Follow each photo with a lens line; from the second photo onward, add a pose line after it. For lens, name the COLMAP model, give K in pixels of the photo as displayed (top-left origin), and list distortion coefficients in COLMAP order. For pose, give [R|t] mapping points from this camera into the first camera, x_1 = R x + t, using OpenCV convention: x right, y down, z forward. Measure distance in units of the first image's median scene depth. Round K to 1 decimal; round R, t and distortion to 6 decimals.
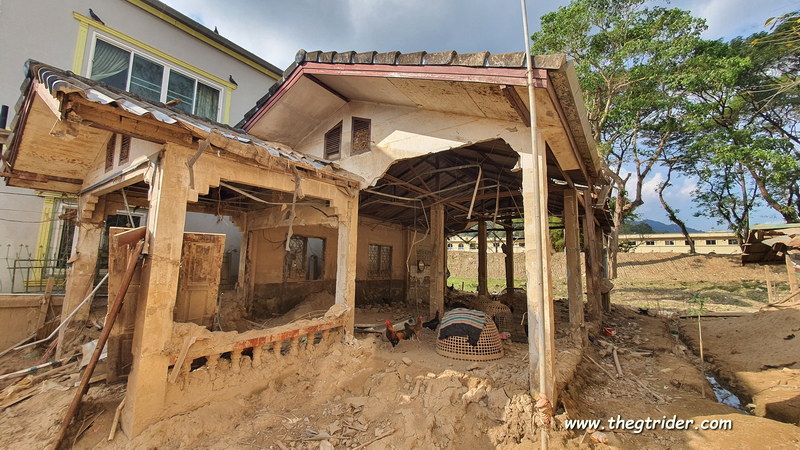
lens RADIAL K [[323.6, 0, 397.0], [0, 323.6, 222.8], [0, 0, 1]] dist [-0.003164, -0.001545]
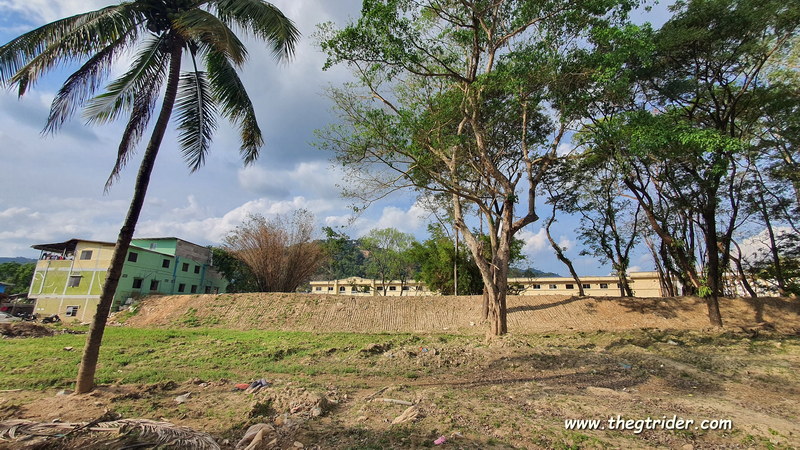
lens RADIAL K [[323.6, 0, 401.3], [0, 323.6, 223.8], [0, 0, 1]] dist [-0.003164, -0.001545]
pose [[0.960222, 0.059595, 0.272805, 0.189713], [-0.022893, 0.990473, -0.135792, 0.030672], [-0.278299, 0.124145, 0.952438, 0.272344]]
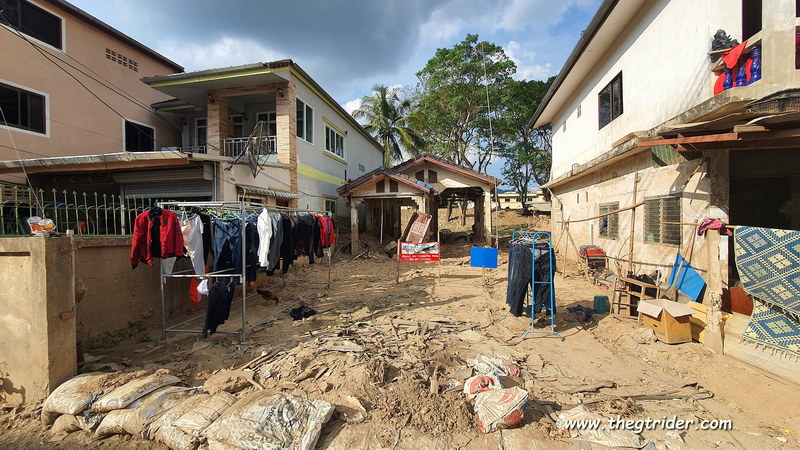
lens RADIAL K [[323.6, 0, 399.5], [0, 323.6, 225.2], [0, 0, 1]] dist [-0.003164, -0.001545]
pose [[0.897934, -0.036754, 0.438594, -0.221613], [-0.026459, 0.990197, 0.137147, -0.029405], [-0.439335, -0.134754, 0.888159, -0.205222]]
